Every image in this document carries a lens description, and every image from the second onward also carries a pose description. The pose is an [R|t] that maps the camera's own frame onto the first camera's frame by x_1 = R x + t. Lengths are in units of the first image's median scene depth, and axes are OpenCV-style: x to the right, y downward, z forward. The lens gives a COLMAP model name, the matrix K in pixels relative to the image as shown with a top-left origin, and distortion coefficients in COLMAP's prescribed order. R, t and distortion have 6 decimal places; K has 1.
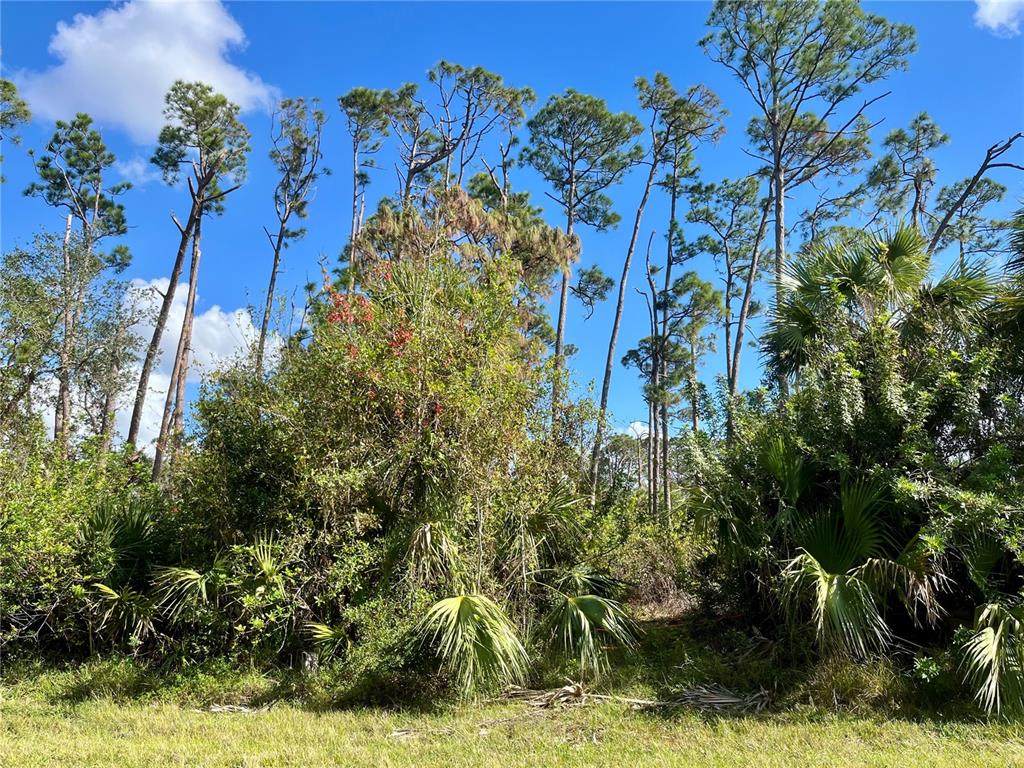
lens RADIAL K [[772.1, 0, 512.0], [0, 772.1, 384.0], [0, 0, 1]] dist [0.044161, -0.063667]
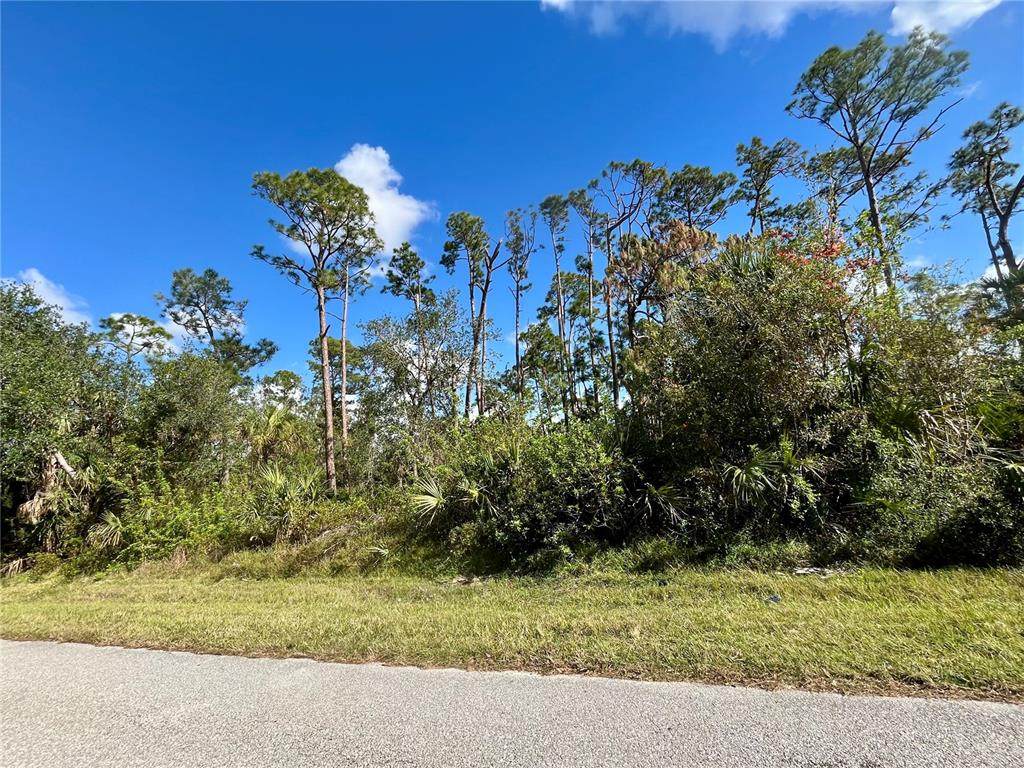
lens RADIAL K [[435.5, 0, 512.0], [0, 435.5, 384.0], [0, 0, 1]] dist [-0.005025, -0.000311]
pose [[0.969191, -0.133989, -0.206679, -0.237838], [0.136815, 0.990596, -0.000624, 0.022434], [0.204820, -0.027672, 0.978409, 0.082230]]
